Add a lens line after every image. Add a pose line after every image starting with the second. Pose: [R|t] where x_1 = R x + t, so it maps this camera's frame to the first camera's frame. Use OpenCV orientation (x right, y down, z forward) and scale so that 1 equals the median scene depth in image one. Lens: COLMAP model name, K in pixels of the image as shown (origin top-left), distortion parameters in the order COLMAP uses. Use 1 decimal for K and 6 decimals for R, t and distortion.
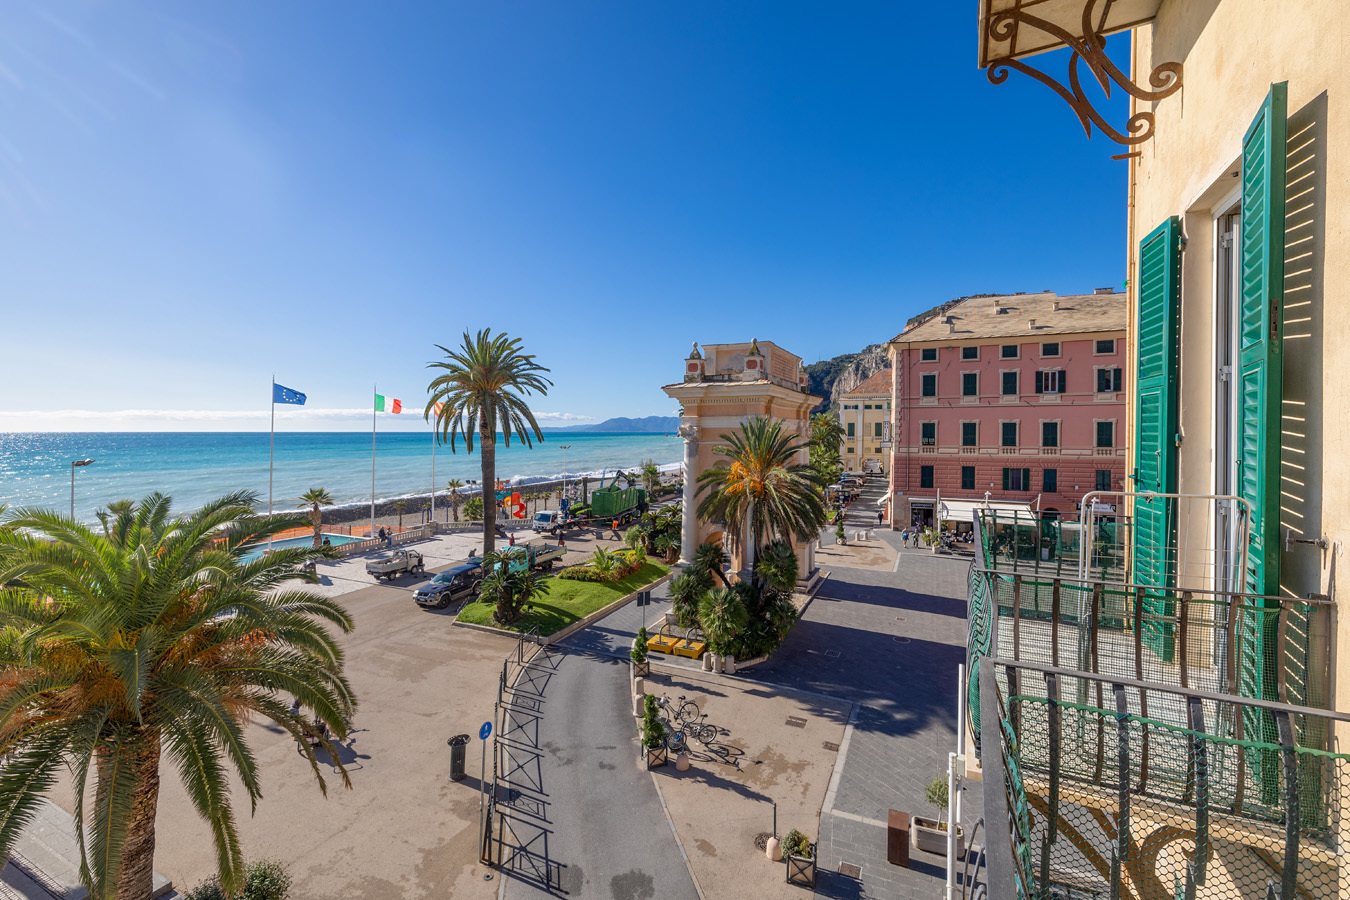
lens RADIAL K [[580.6, 0, 682.2], [0, 580.6, 436.4], [0, 0, 1]] dist [0.000004, -0.000073]
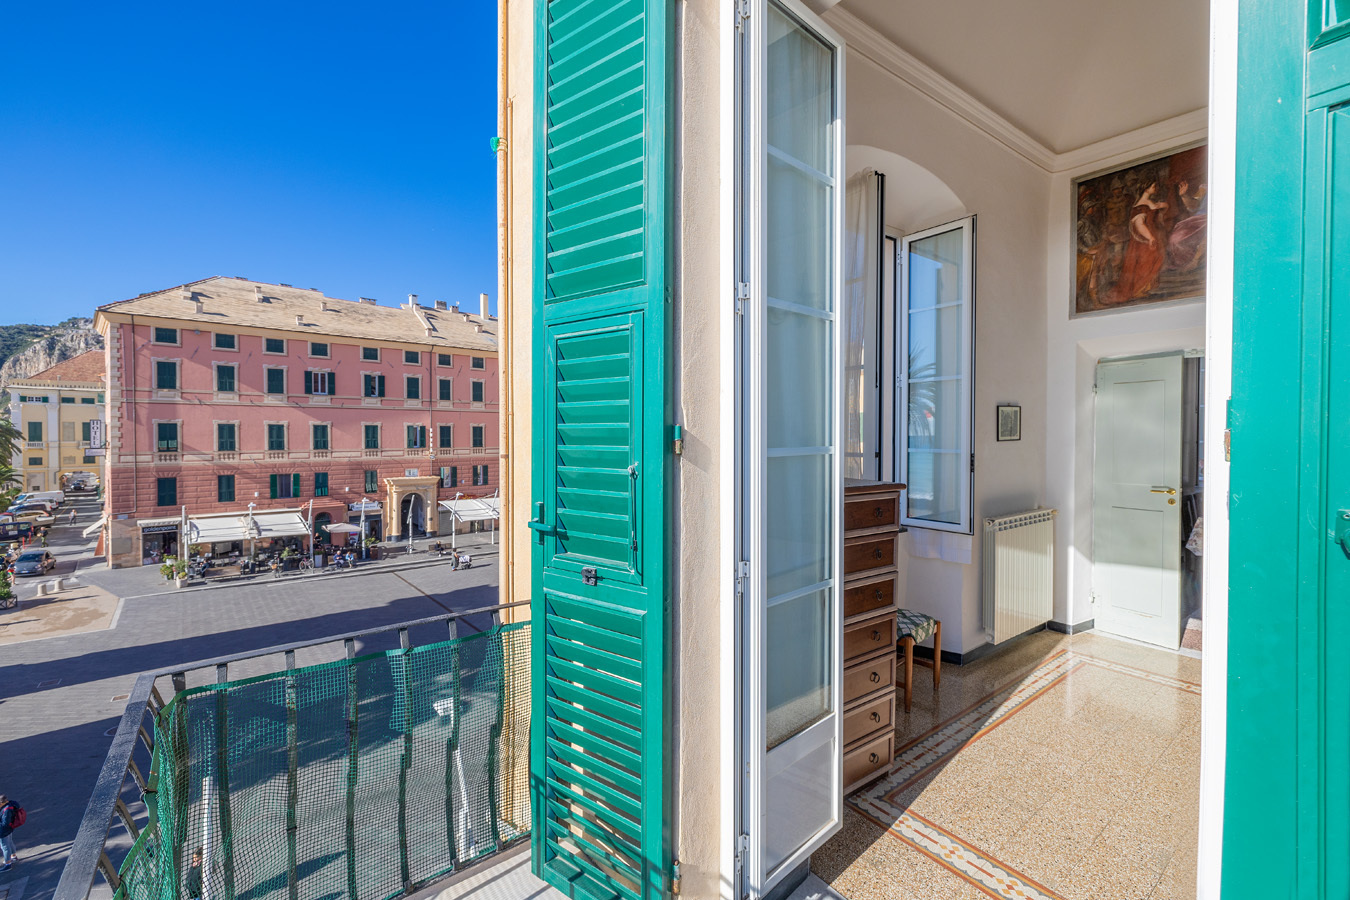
lens RADIAL K [[564.7, 0, 664.2], [0, 564.7, 447.4], [0, 0, 1]] dist [0.001616, 0.000013]
pose [[0.441221, -0.021634, 0.897138, 0.047484], [0.008345, 0.999765, 0.020004, 0.000336], [-0.897360, -0.001340, 0.441298, 0.082572]]
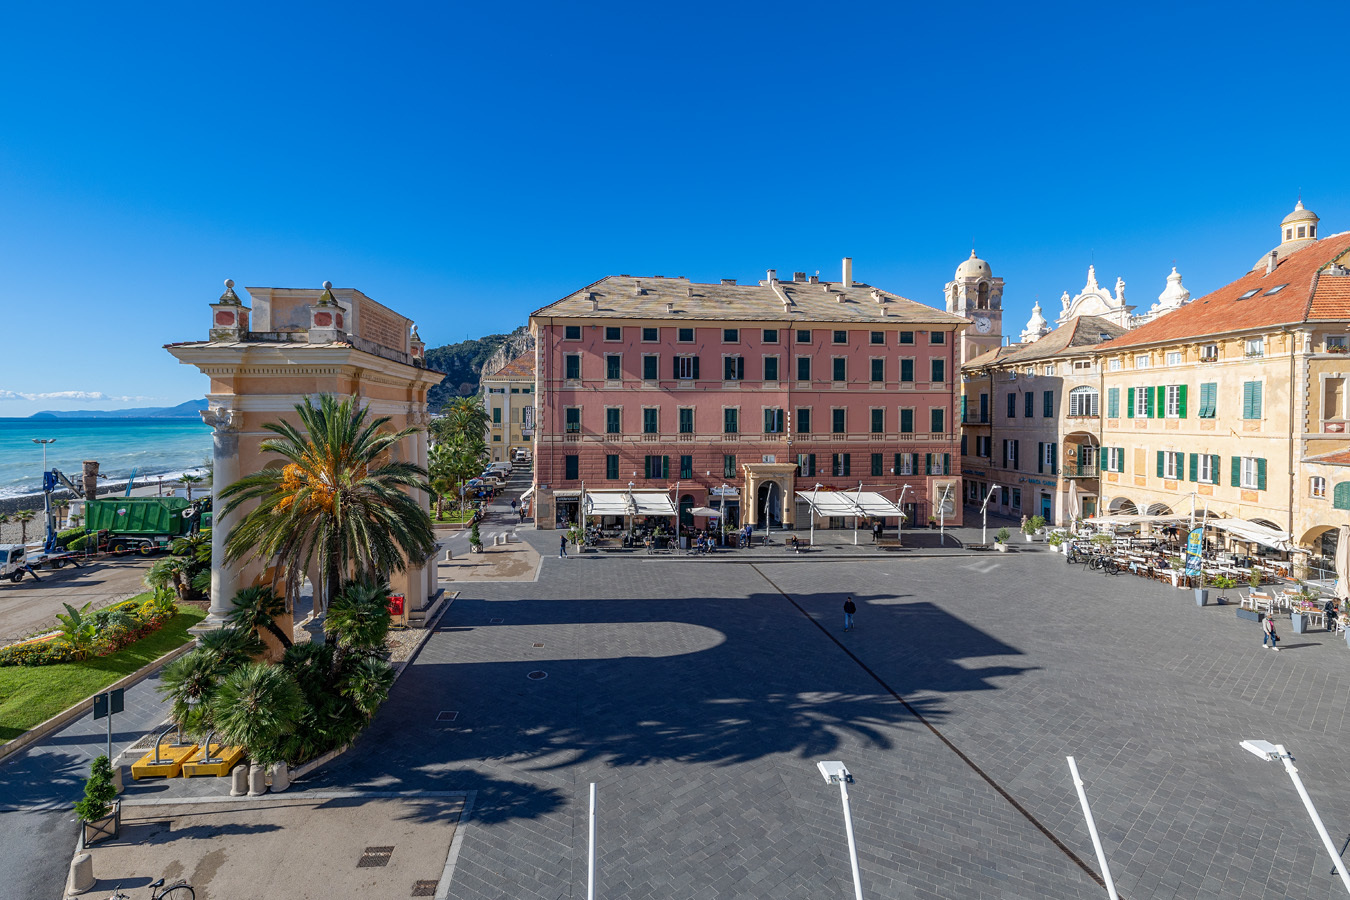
lens RADIAL K [[623.1, 0, 635.7], [0, 623.1, 423.6], [0, 0, 1]] dist [-0.000505, 0.000265]
pose [[0.881500, -0.004640, 0.472162, 0.071209], [0.004188, 0.999989, 0.002008, -0.000293], [-0.472166, 0.000207, 0.881509, 0.134045]]
